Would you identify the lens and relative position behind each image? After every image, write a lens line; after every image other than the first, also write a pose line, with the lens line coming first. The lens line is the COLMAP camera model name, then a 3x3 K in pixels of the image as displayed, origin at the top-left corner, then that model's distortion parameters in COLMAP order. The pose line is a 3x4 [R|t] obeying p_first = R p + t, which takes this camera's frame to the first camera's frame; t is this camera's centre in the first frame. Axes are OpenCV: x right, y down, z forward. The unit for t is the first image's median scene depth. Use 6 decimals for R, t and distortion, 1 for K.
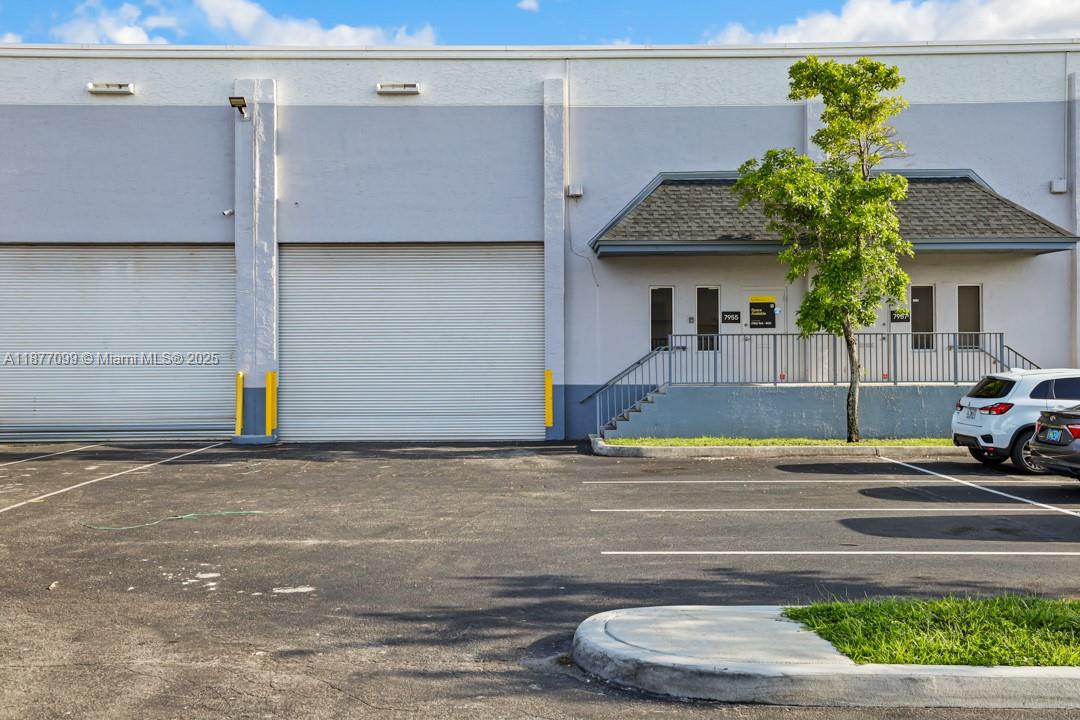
lens RADIAL K [[941.0, 0, 529.3], [0, 941.0, 365.0], [0, 0, 1]] dist [0.024375, 0.037562]
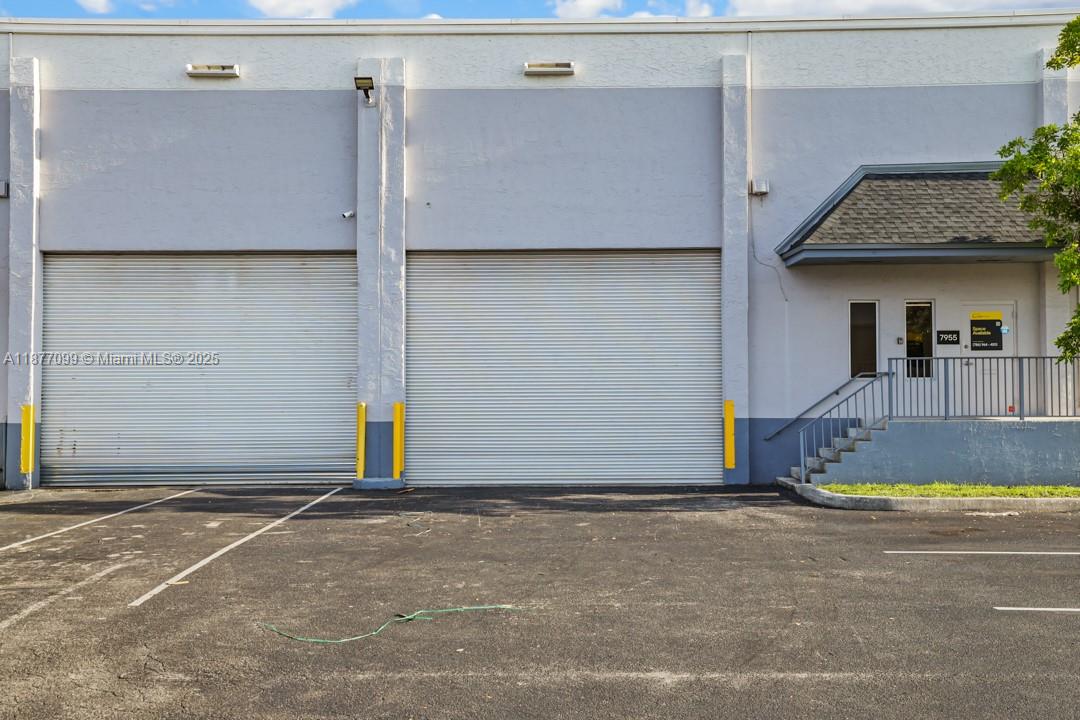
lens RADIAL K [[941.0, 0, 546.1], [0, 941.0, 372.0], [0, 0, 1]] dist [0.024375, 0.037562]
pose [[0.999926, 0.000044, -0.012181, -0.131920], [-0.000346, 0.999691, -0.024854, 0.000656], [0.012176, 0.024857, 0.999617, 0.160876]]
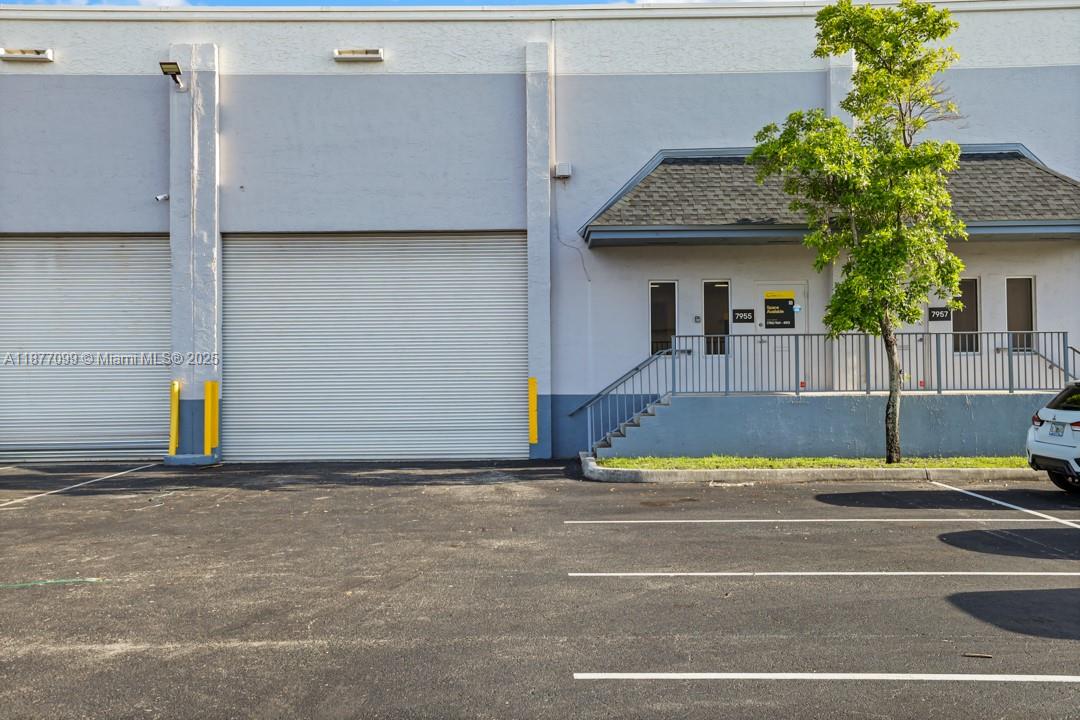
lens RADIAL K [[906.3, 0, 530.3], [0, 906.3, 361.7], [0, 0, 1]] dist [0.023886, 0.038170]
pose [[0.999988, -0.003911, -0.002879, 0.020569], [0.003870, 0.999891, -0.014248, 0.002413], [0.002935, 0.014236, 0.999894, 0.166934]]
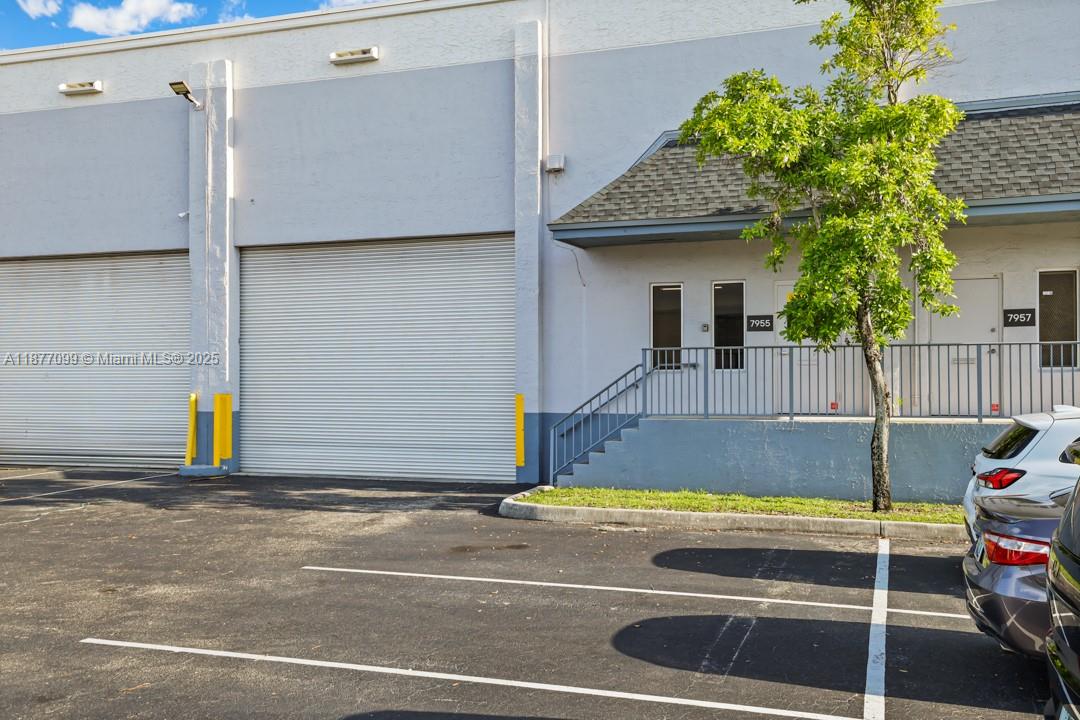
lens RADIAL K [[941.0, 0, 547.7], [0, 941.0, 375.0], [0, 0, 1]] dist [0.024375, 0.037562]
pose [[0.948226, 0.001526, -0.317594, 0.290896], [-0.002005, 0.999997, -0.001182, -0.009765], [0.317591, 0.001758, 0.948226, 0.262443]]
